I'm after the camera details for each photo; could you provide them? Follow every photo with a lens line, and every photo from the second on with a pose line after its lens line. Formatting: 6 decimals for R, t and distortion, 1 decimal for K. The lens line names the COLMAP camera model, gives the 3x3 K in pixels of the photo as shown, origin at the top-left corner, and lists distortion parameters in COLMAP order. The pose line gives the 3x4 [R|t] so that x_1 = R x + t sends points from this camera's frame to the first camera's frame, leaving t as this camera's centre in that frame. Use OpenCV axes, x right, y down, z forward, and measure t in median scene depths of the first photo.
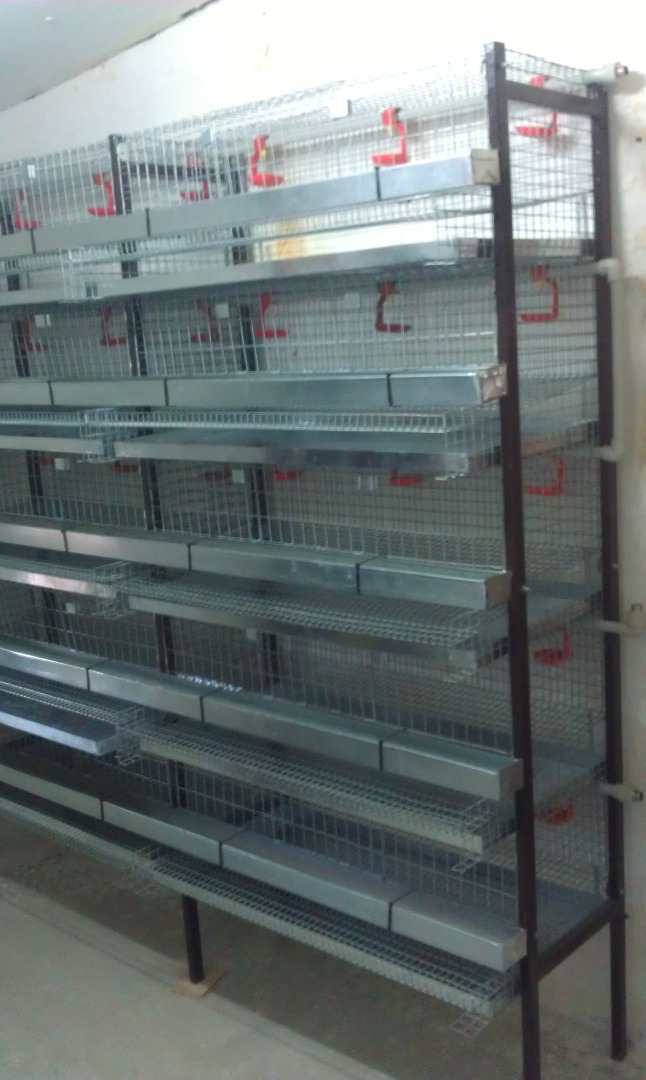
lens RADIAL K [[1119.2, 0, 329.0], [0, 1119.2, 538.5], [0, 0, 1]] dist [-0.004766, 0.000000]
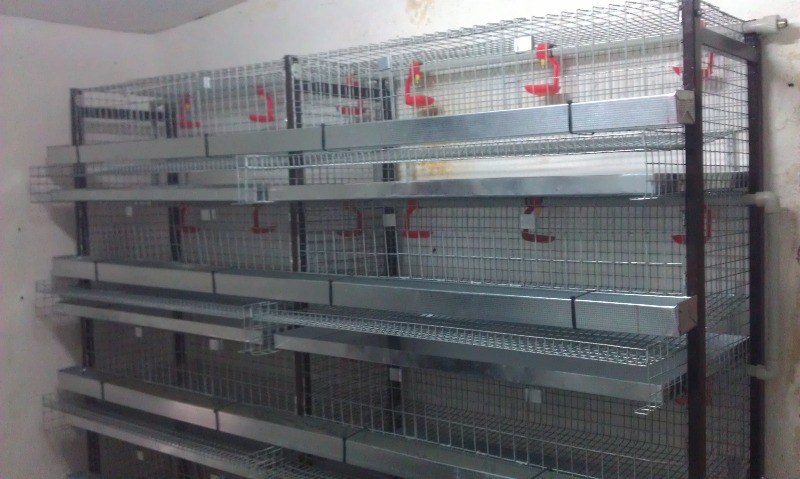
lens RADIAL K [[829.0, 0, 395.8], [0, 829.0, 240.0], [0, 0, 1]] dist [-0.004766, 0.000000]
pose [[0.998465, 0.038882, 0.039445, -0.112162], [-0.033521, 0.991145, -0.128485, -0.078025], [-0.044092, 0.126966, 0.990927, 0.205161]]
